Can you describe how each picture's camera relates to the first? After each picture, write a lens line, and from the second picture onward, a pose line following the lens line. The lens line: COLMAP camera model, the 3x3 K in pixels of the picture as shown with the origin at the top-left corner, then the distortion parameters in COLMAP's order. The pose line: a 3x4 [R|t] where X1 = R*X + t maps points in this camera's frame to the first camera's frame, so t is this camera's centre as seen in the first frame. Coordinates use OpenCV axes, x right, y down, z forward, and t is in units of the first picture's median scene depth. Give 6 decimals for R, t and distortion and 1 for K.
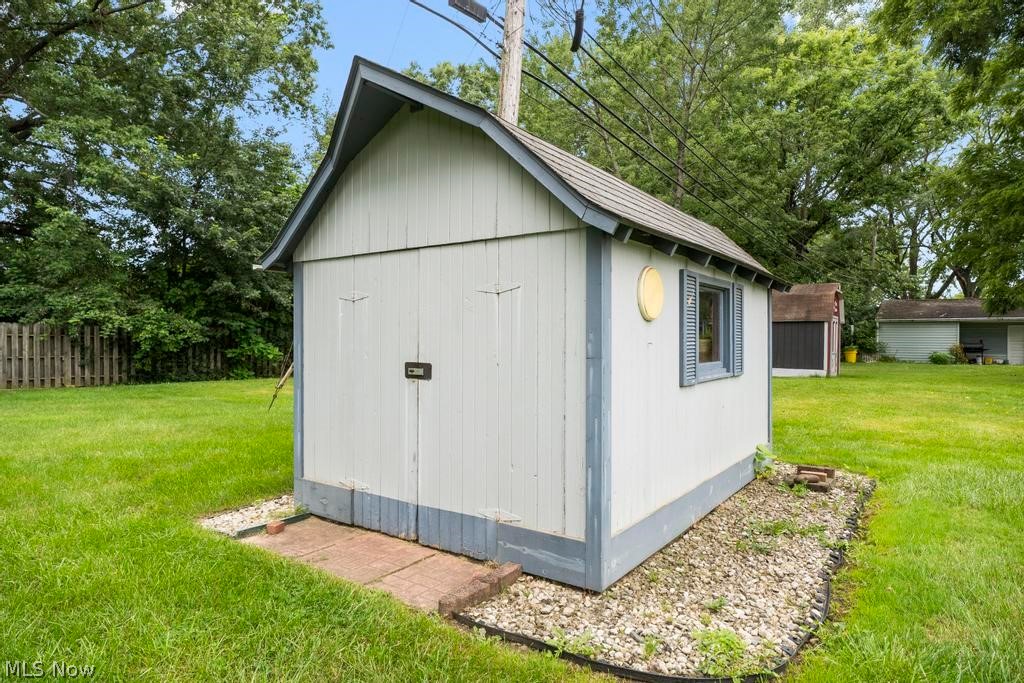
lens RADIAL K [[603.6, 0, 491.4], [0, 603.6, 338.1], [0, 0, 1]] dist [-0.002124, -0.000302]
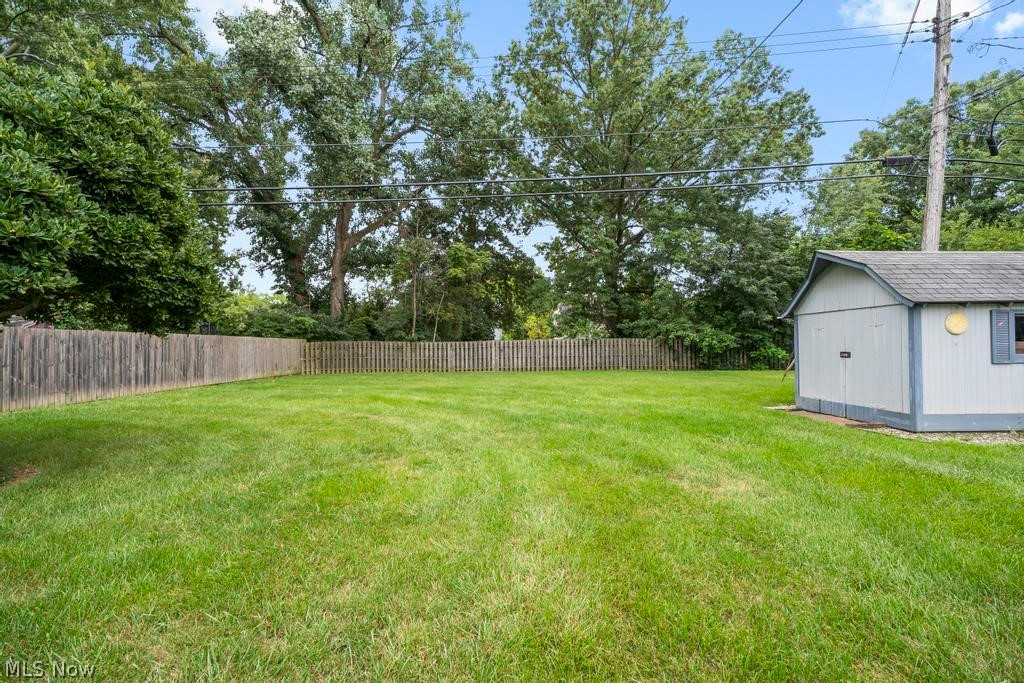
lens RADIAL K [[464.7, 0, 512.0], [0, 464.7, 341.5], [0, 0, 1]] dist [0.001839, 0.000092]
pose [[0.647524, -0.015683, -0.761883, 0.115067], [0.008907, 0.999876, -0.013012, 0.001713], [0.761993, 0.001640, 0.647584, -0.343335]]
